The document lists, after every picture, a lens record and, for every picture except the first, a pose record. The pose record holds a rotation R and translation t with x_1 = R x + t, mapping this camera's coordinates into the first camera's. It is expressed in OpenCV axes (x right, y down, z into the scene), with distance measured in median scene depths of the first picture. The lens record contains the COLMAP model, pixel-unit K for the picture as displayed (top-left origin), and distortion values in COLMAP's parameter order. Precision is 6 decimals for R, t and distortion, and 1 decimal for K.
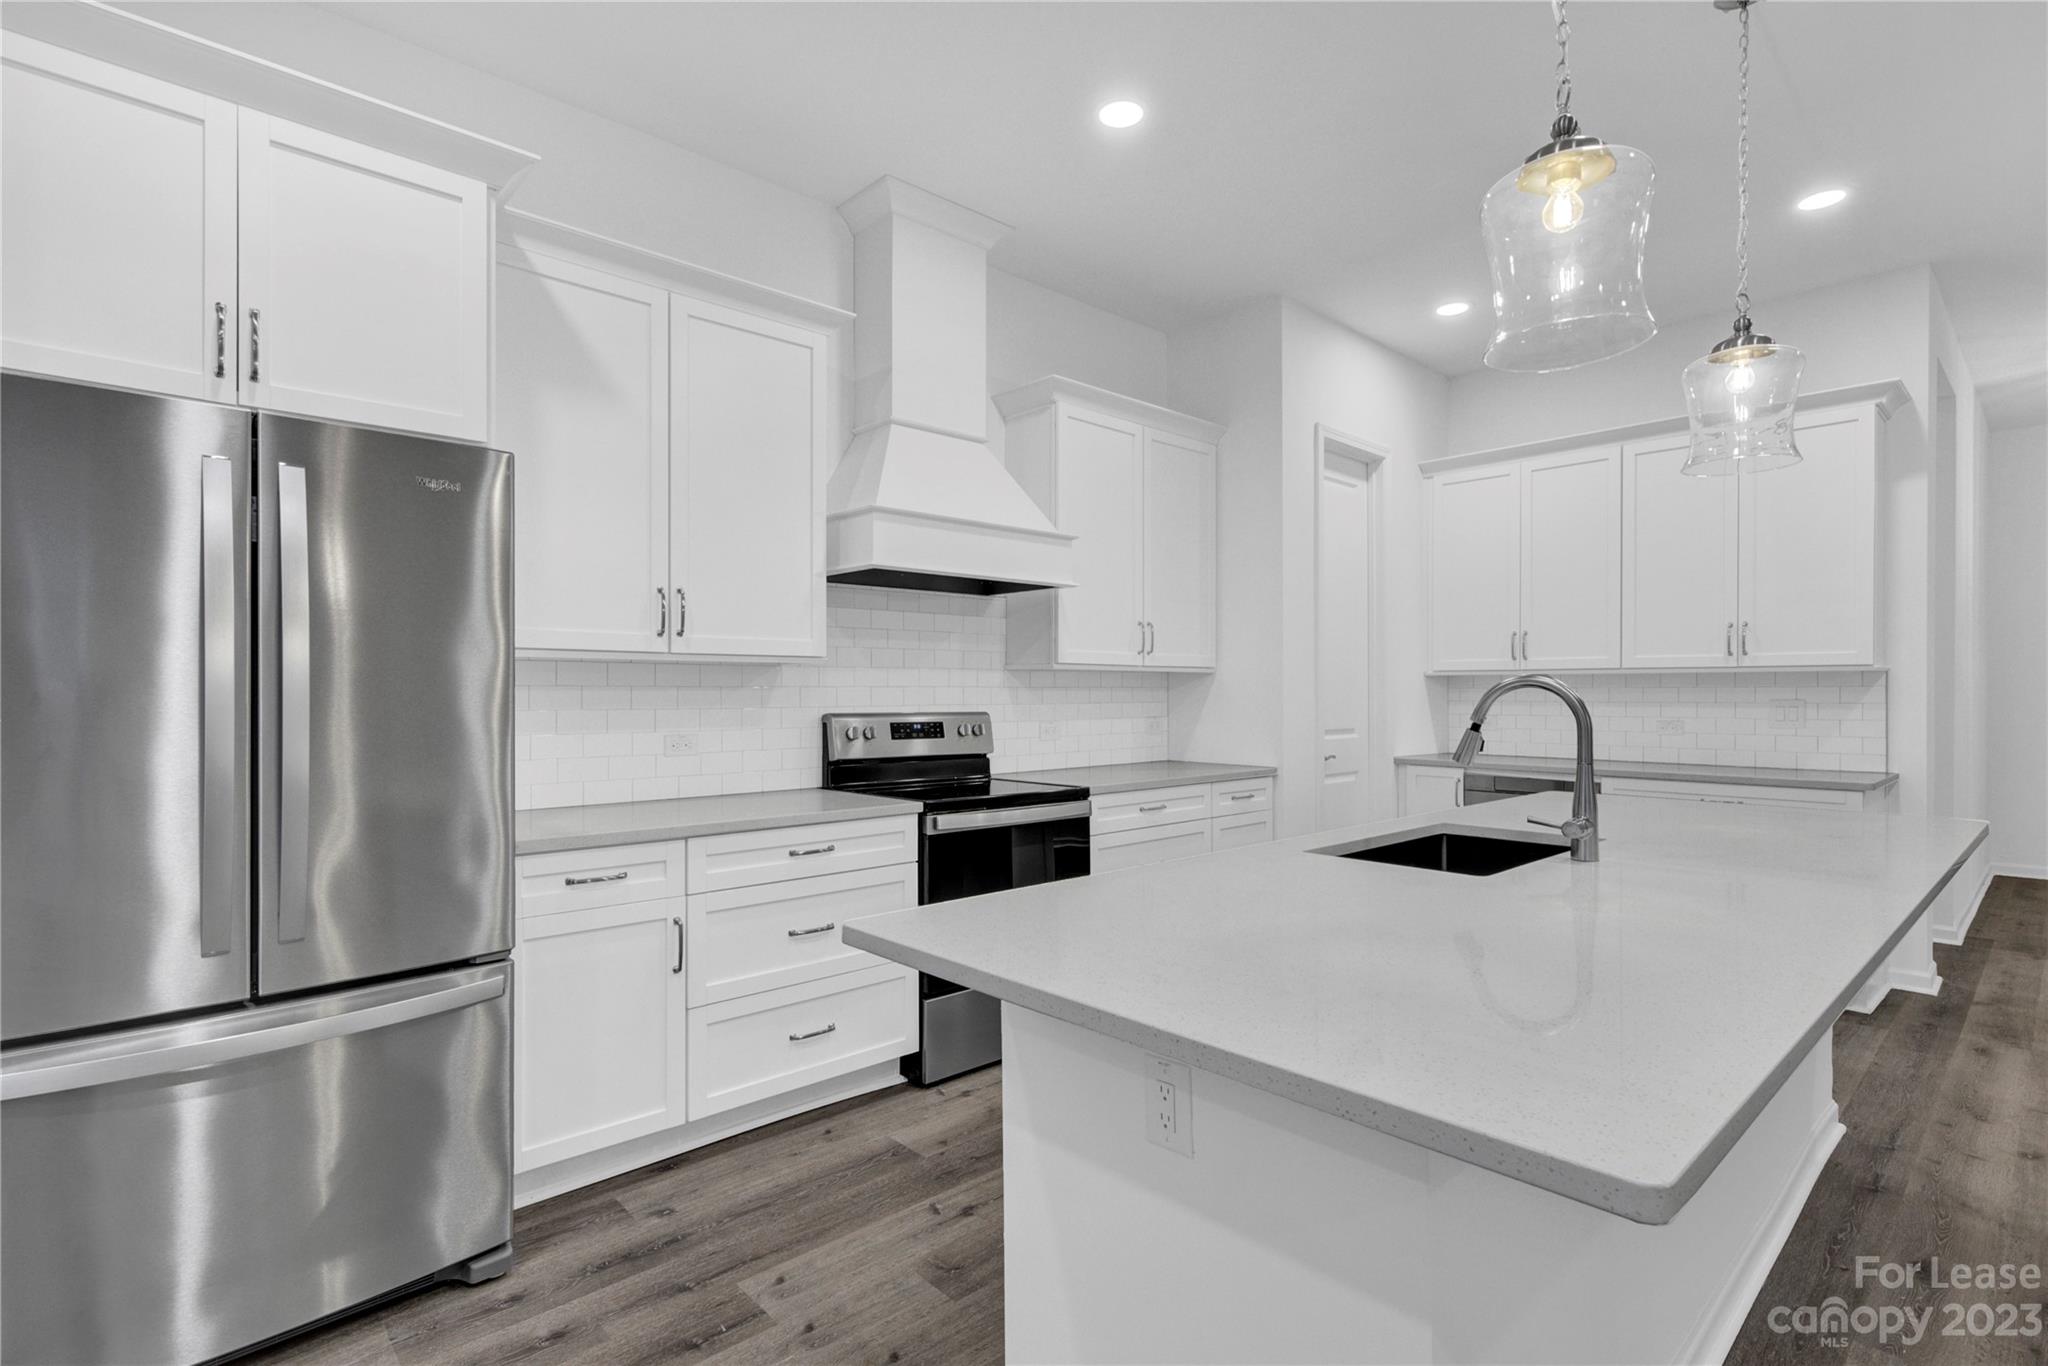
lens RADIAL K [[978.5, 0, 1024.0], [0, 978.5, 683.0], [0, 0, 1]] dist [-0.000101, 0.000487]
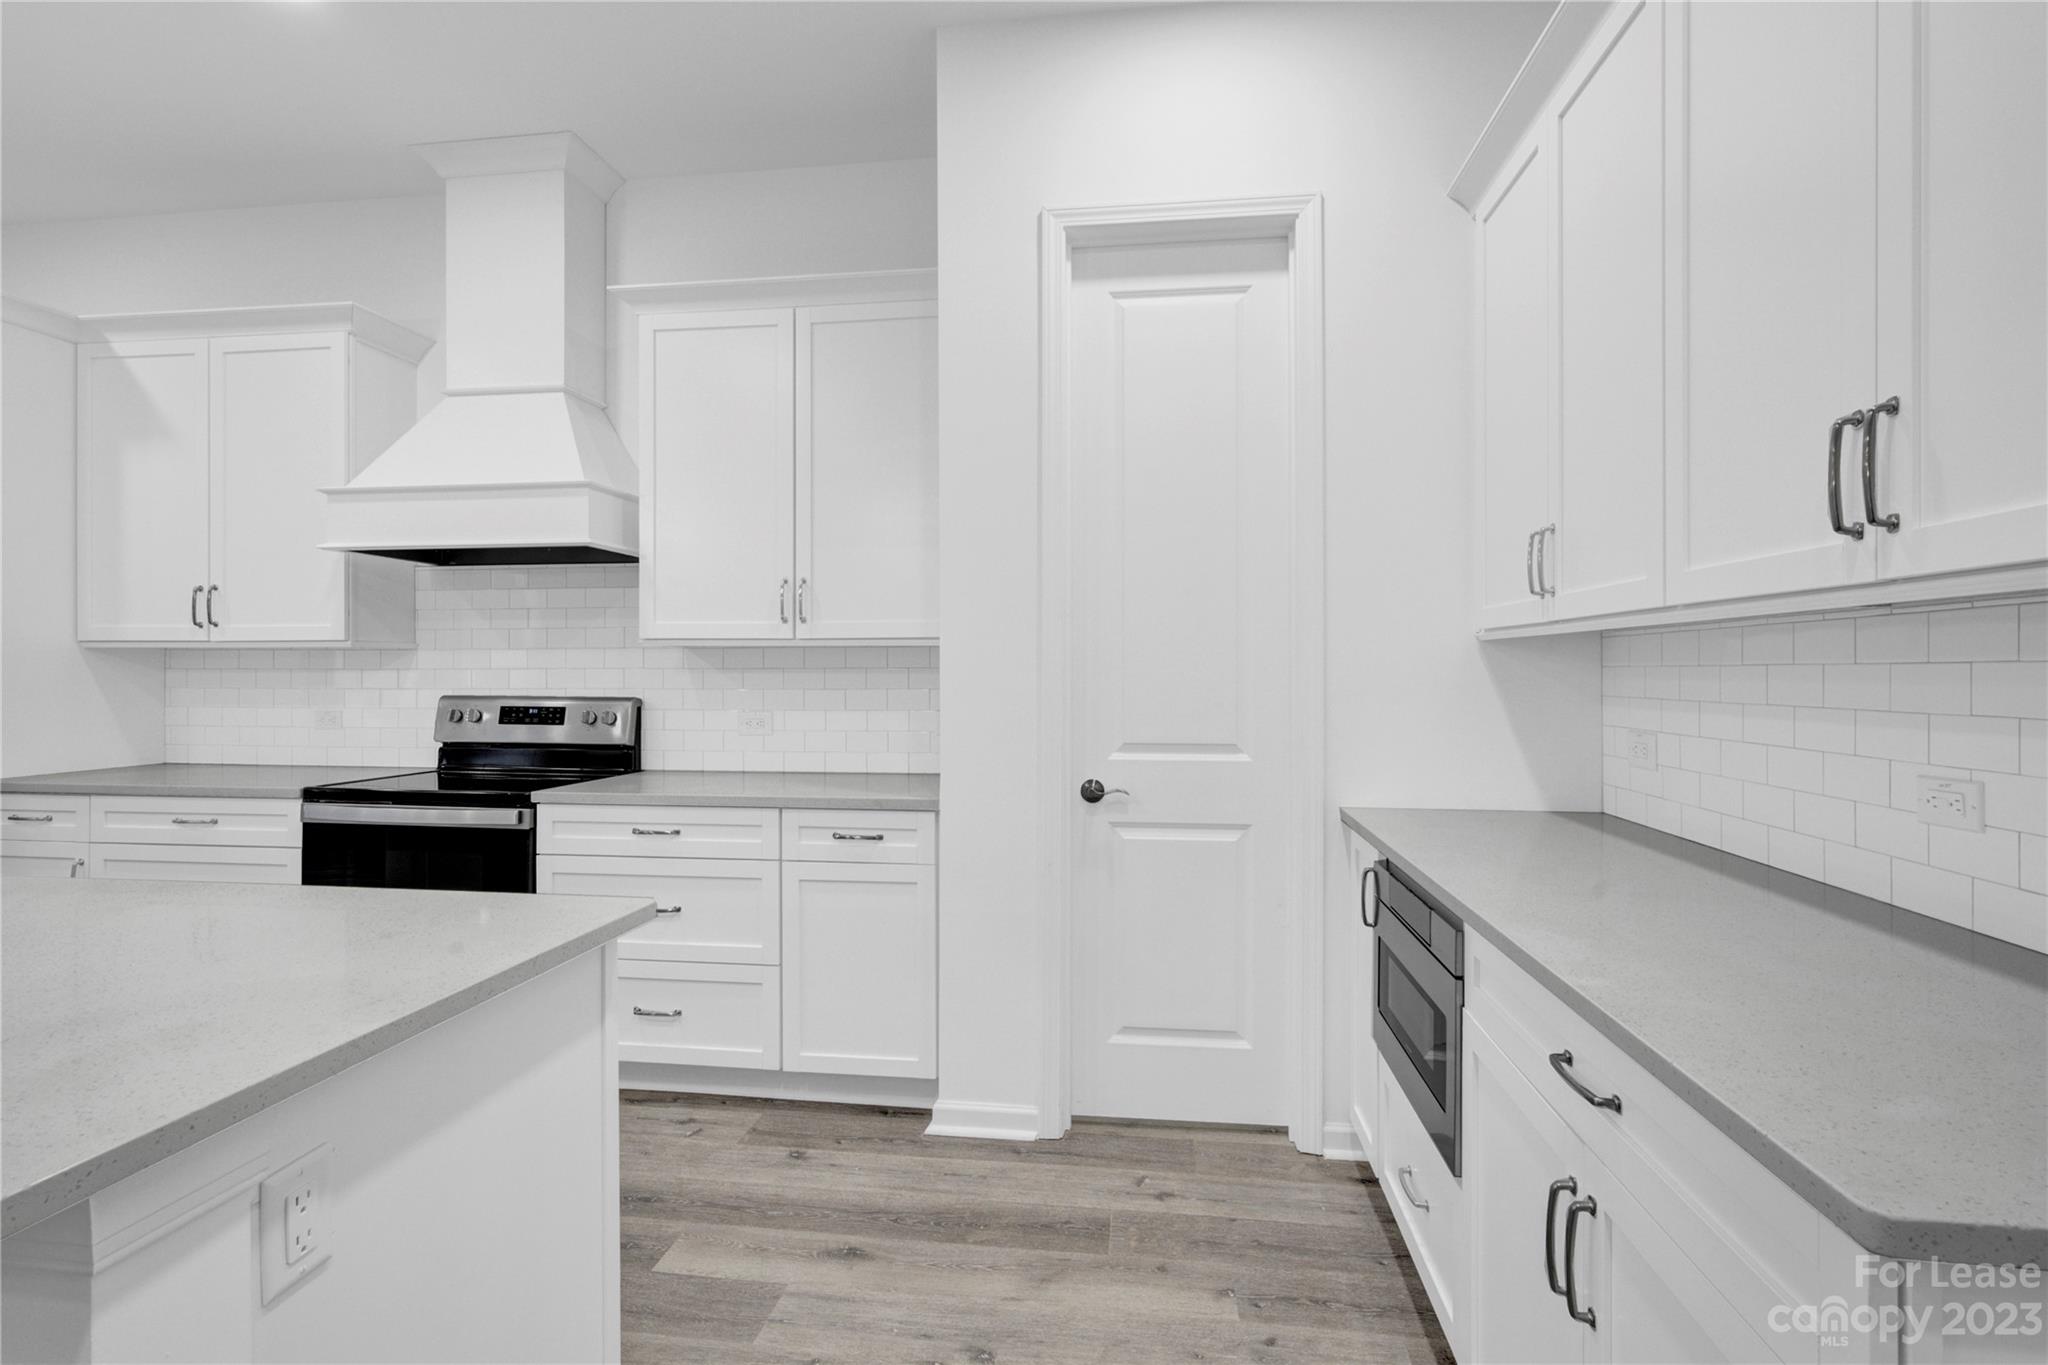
lens RADIAL K [[941.7, 0, 1003.2], [0, 941.7, 672.1], [0, 0, 1]] dist [-0.004001, -0.000257]
pose [[0.644376, -0.001720, -0.764707, 0.857330], [0.005515, 0.999982, 0.002398, 0.007240], [0.764689, -0.005762, 0.644374, 0.757004]]
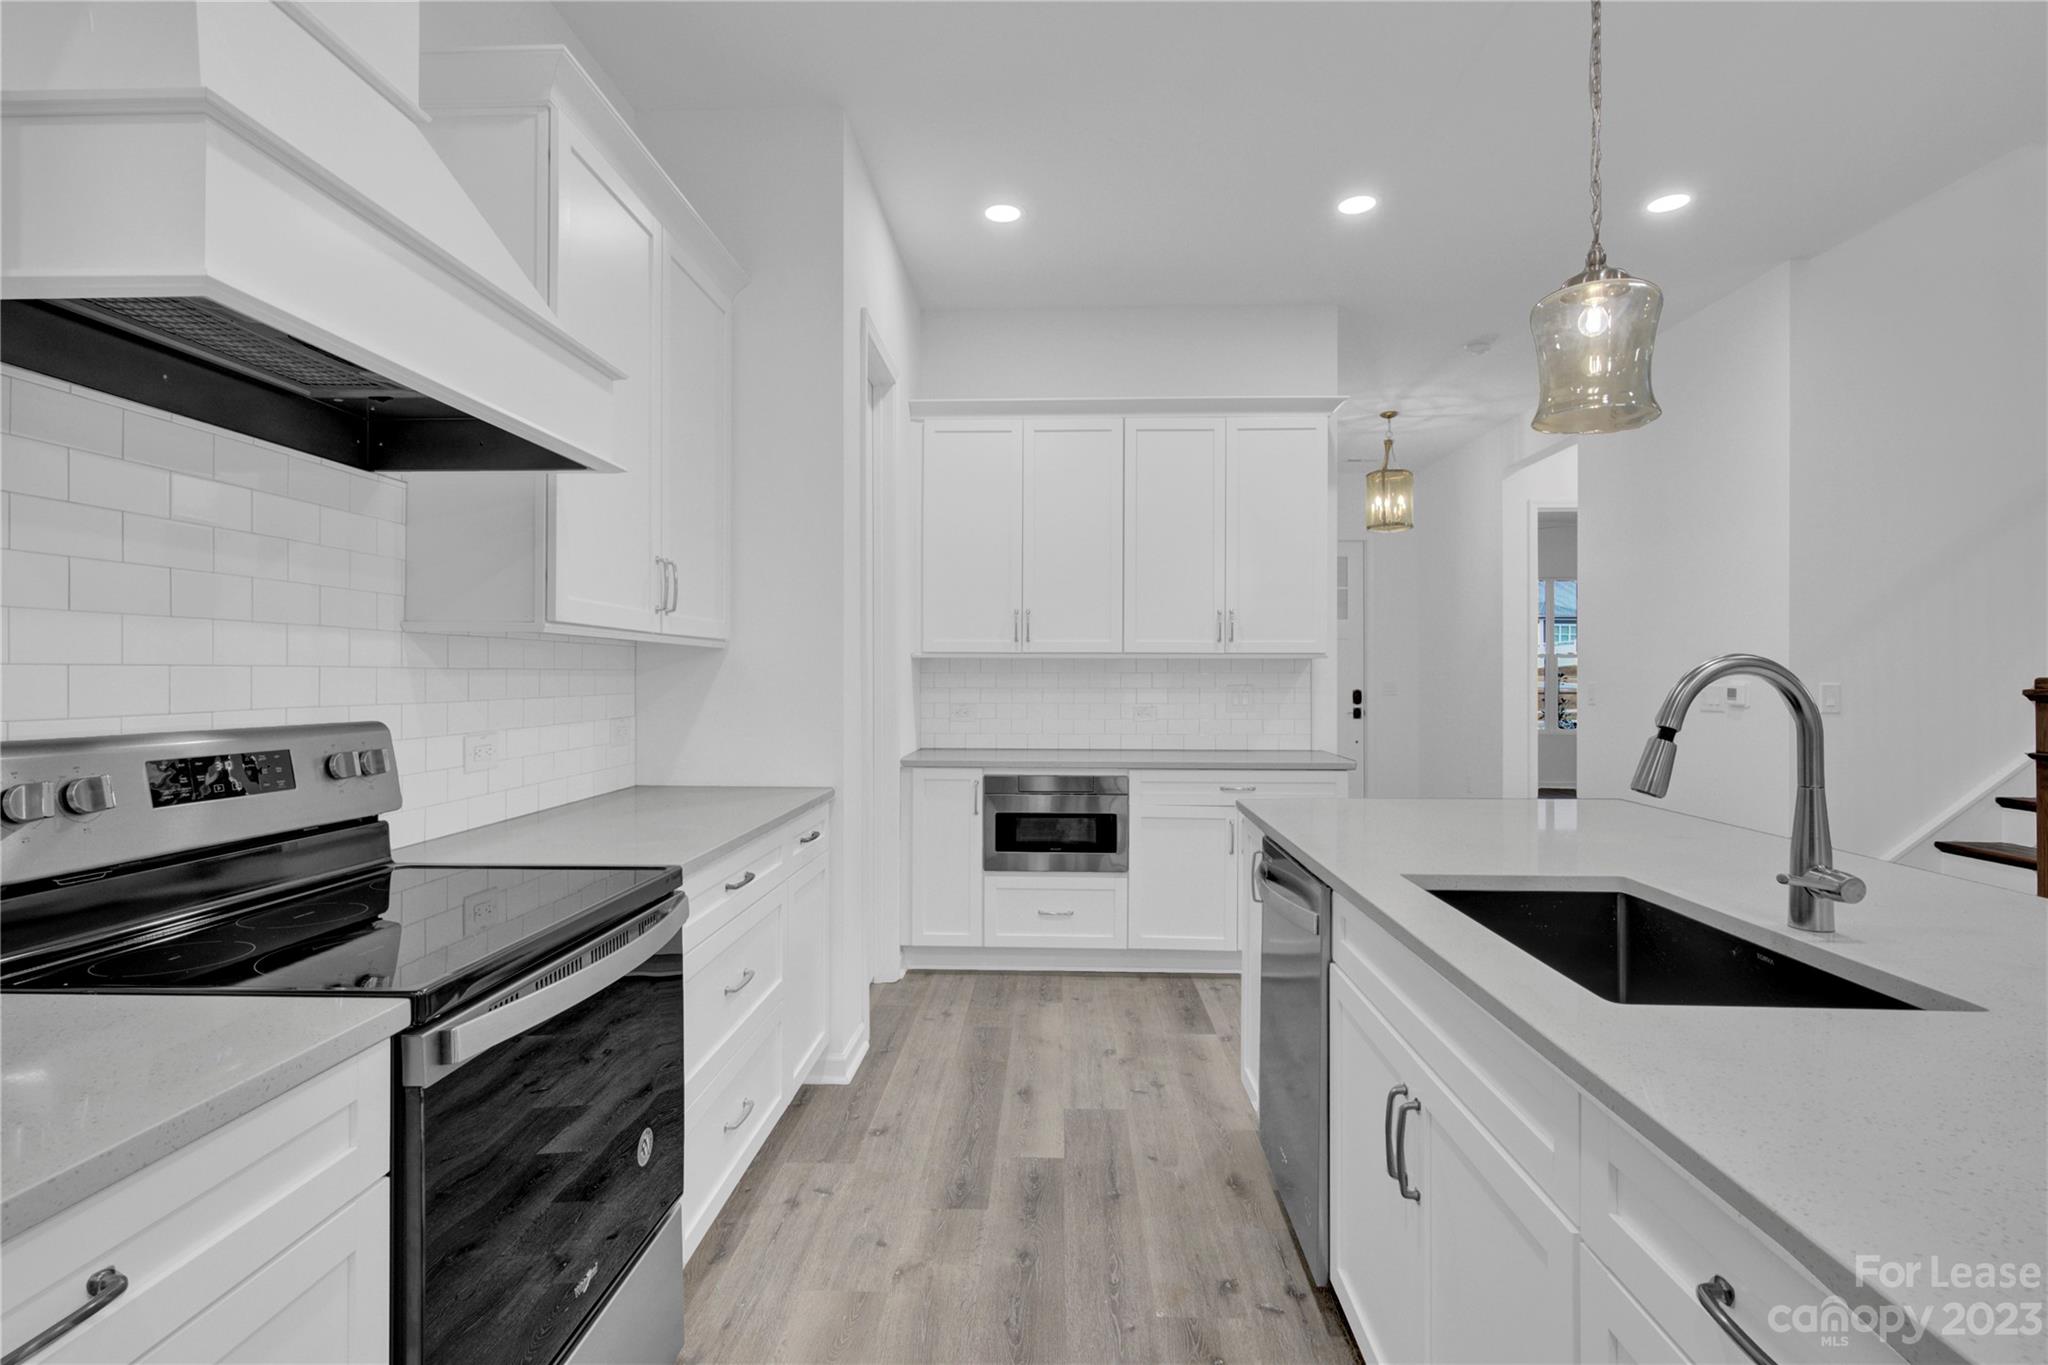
lens RADIAL K [[976.6, 0, 1020.7], [0, 976.6, 671.3], [0, 0, 1]] dist [-0.001788, -0.000199]
pose [[0.706196, 0.004240, 0.708003, -0.159415], [-0.007128, 0.999974, 0.001121, 0.003312], [-0.707980, -0.005838, 0.706208, 0.491215]]
